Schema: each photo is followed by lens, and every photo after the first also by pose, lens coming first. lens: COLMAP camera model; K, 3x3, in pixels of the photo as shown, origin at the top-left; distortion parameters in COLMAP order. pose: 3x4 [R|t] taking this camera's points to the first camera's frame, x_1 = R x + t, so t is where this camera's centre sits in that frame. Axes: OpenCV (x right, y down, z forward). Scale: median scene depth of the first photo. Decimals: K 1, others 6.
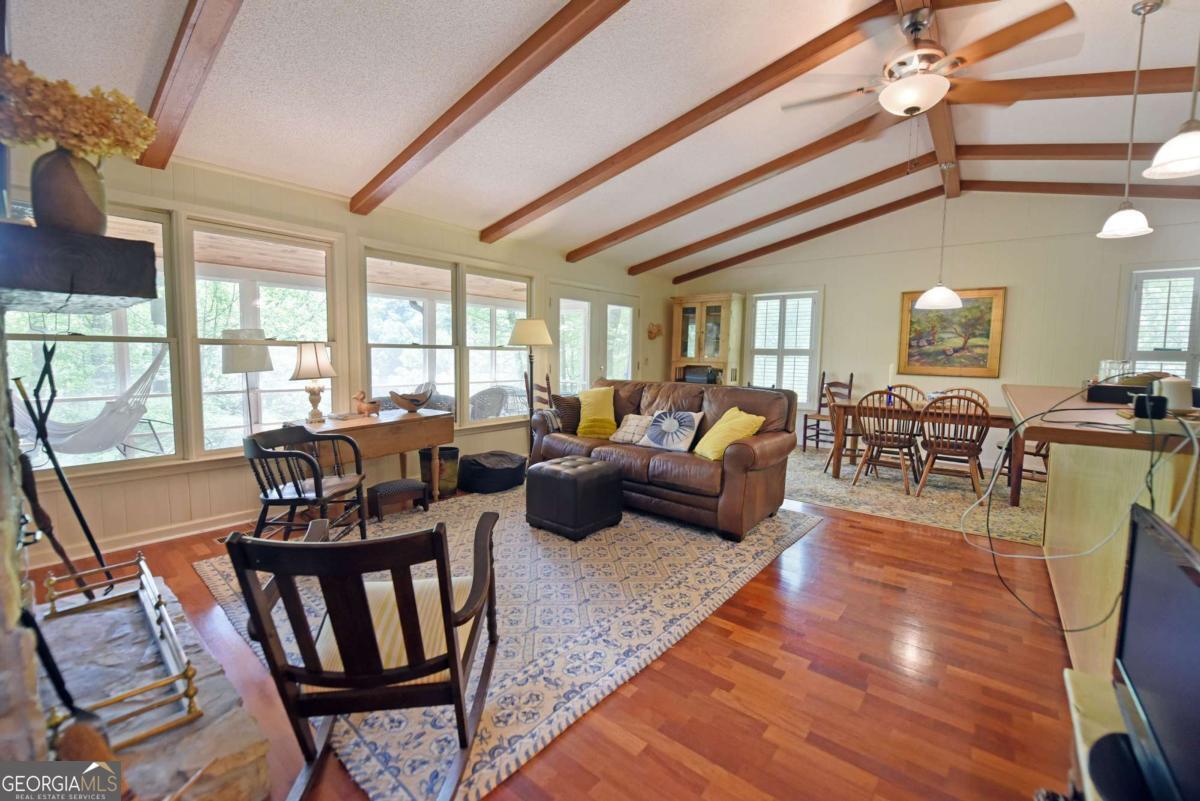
lens RADIAL K [[493.2, 0, 595.8], [0, 493.2, 400.1], [0, 0, 1]] dist [-0.017520, -0.000336]
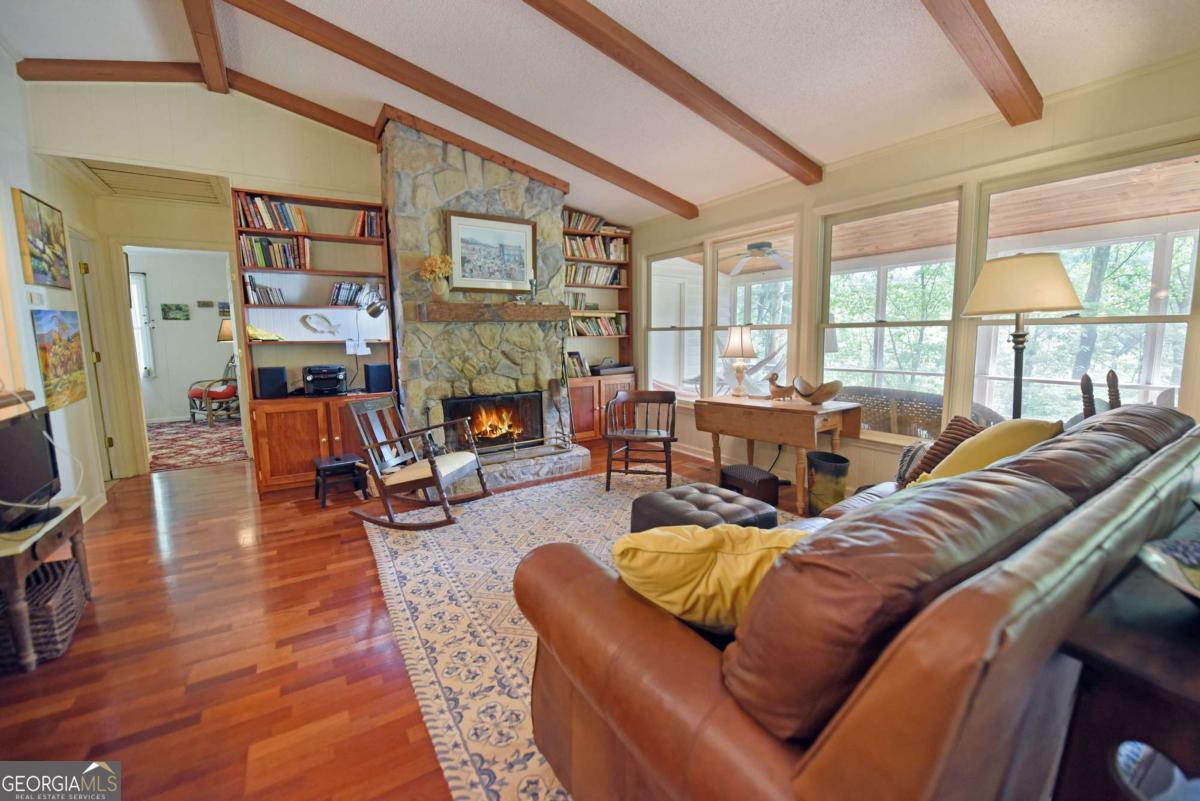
lens RADIAL K [[478.9, 0, 610.6], [0, 478.9, 396.1], [0, 0, 1]] dist [-0.014624, -0.002986]
pose [[-0.290891, 0.111632, -0.950221, 0.375532], [-0.080808, 0.986754, 0.140662, -0.056989], [0.953337, 0.117703, -0.278017, 0.664089]]
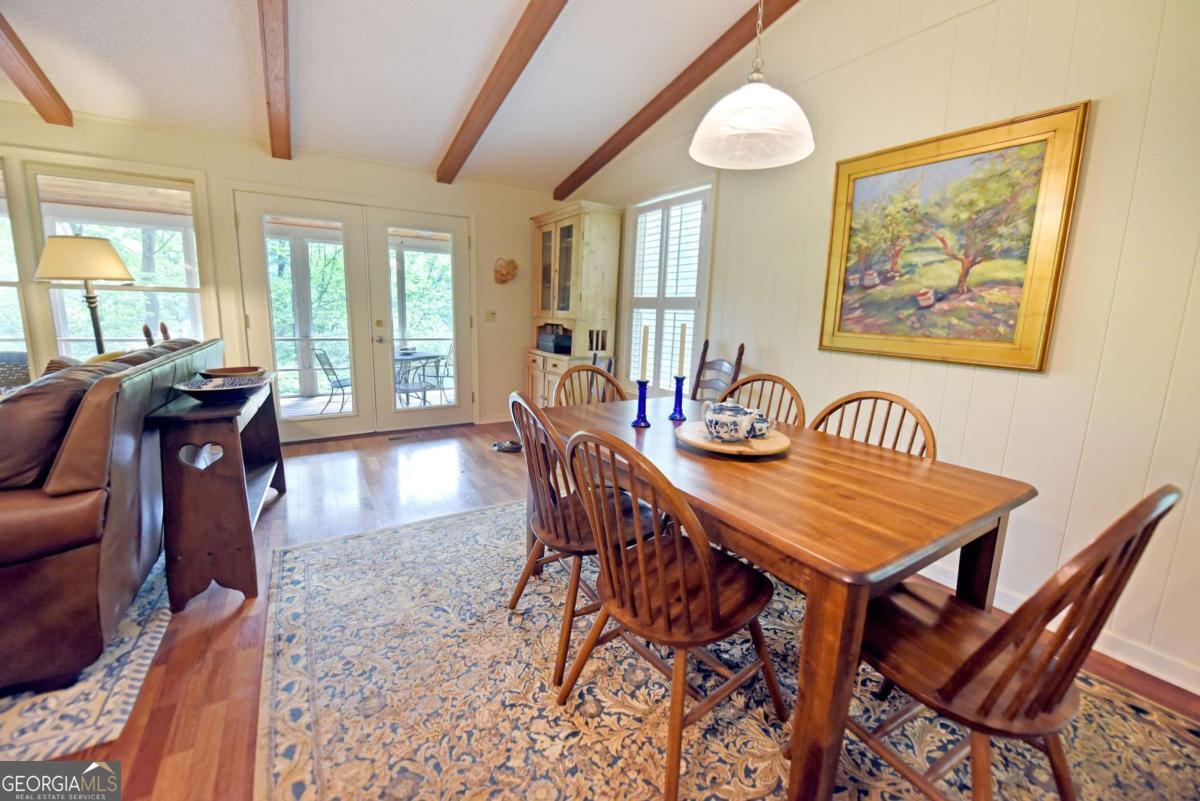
lens RADIAL K [[478.9, 0, 597.7], [0, 478.9, 396.7], [0, 0, 1]] dist [-0.014624, -0.002986]
pose [[0.945576, 0.073212, -0.317059, 0.610960], [-0.049726, 0.995428, 0.081552, -0.038564], [0.321580, -0.061348, 0.944893, 0.551886]]
